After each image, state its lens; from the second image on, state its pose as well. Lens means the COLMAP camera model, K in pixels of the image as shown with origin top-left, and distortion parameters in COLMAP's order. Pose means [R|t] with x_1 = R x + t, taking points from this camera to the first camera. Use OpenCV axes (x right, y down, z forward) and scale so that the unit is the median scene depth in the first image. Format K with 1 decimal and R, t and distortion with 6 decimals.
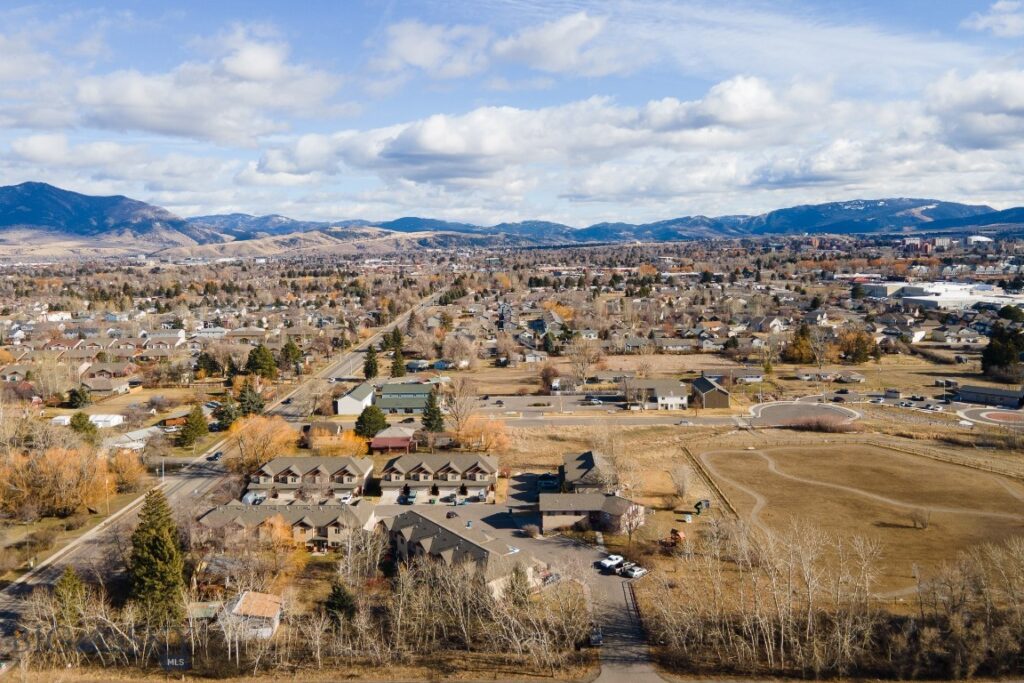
lens RADIAL K [[752.8, 0, 512.0], [0, 752.8, 341.5], [0, 0, 1]] dist [-0.002245, 0.074230]
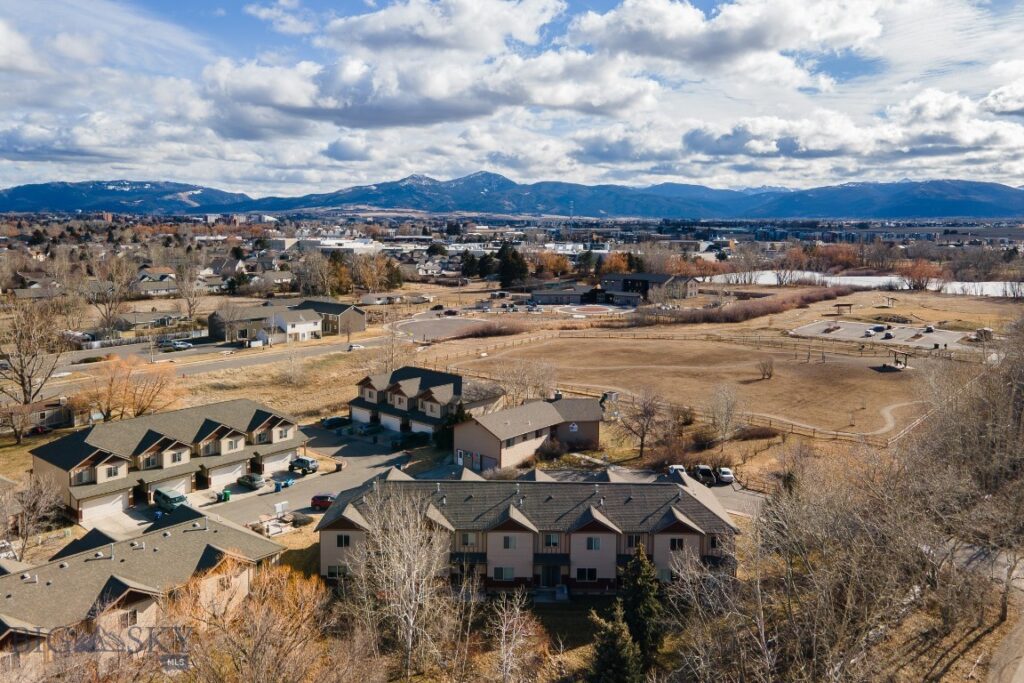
lens RADIAL K [[752.8, 0, 512.0], [0, 752.8, 341.5], [0, 0, 1]] dist [-0.002245, 0.074230]
pose [[0.631205, -0.094296, 0.769862, -0.163015], [0.075900, 0.995328, 0.059682, 0.041602], [-0.771893, 0.020761, 0.635413, 0.233271]]
